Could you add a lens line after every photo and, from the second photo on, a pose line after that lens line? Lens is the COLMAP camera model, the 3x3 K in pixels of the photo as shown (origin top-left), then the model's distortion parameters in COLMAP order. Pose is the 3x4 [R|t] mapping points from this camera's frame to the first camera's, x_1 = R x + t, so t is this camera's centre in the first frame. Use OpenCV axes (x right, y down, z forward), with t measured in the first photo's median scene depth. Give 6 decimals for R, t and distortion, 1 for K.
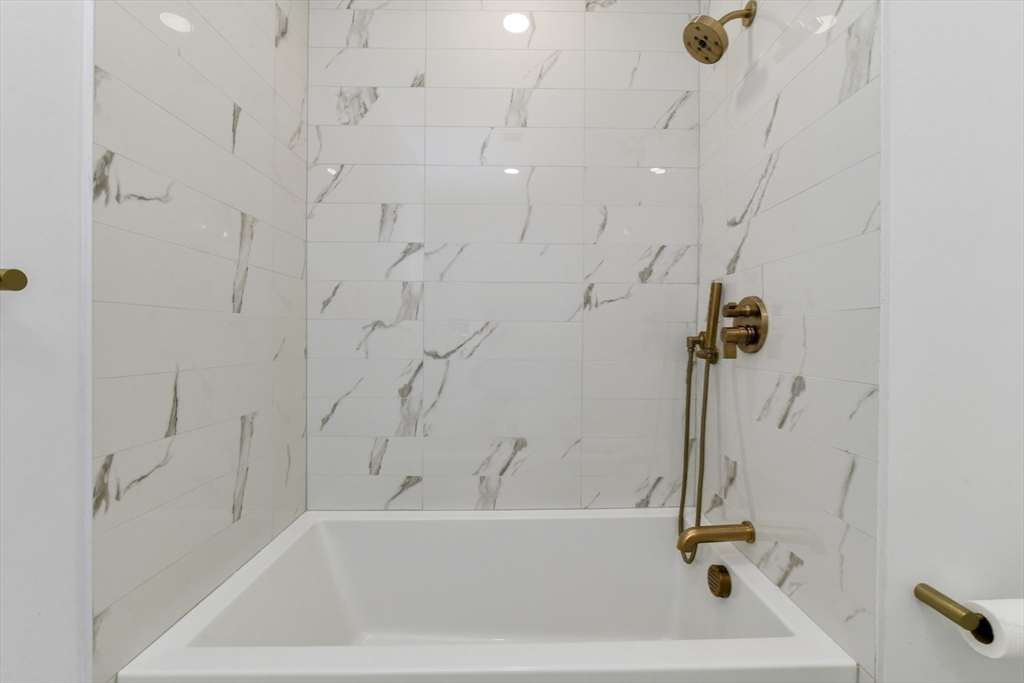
lens RADIAL K [[440.9, 0, 511.0], [0, 440.9, 343.9], [0, 0, 1]] dist [-0.011413, -0.000280]
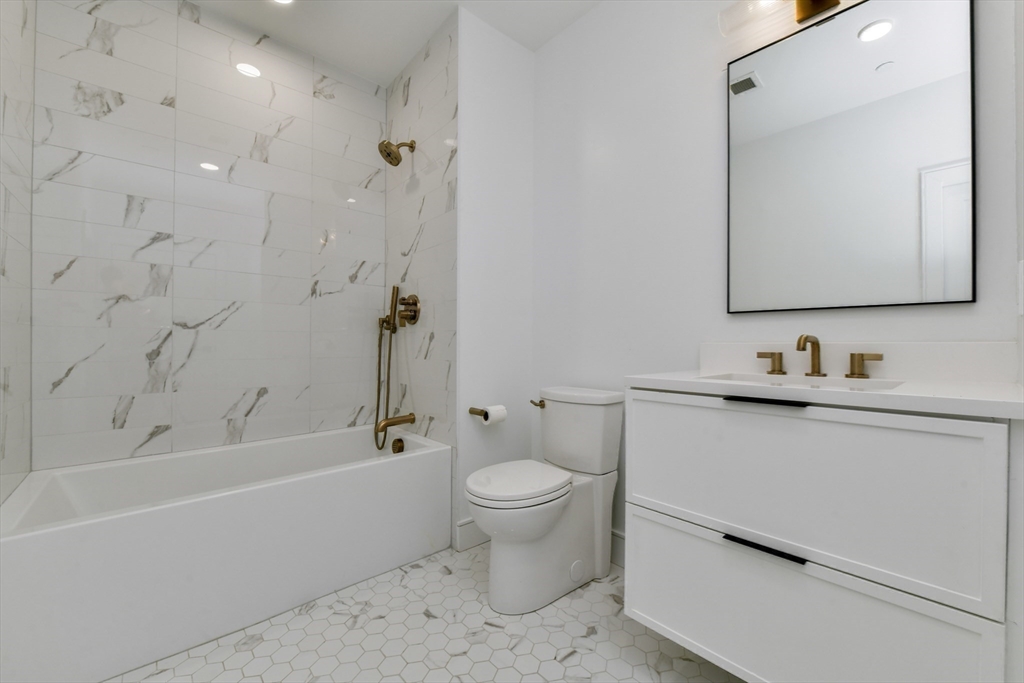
lens RADIAL K [[404.8, 0, 506.7], [0, 404.8, 345.7], [0, 0, 1]] dist [-0.017725, 0.000026]
pose [[0.761372, -0.004644, 0.648298, -0.212755], [0.003986, 0.999989, 0.002482, 0.082897], [-0.648302, 0.000694, 0.761383, -0.453469]]
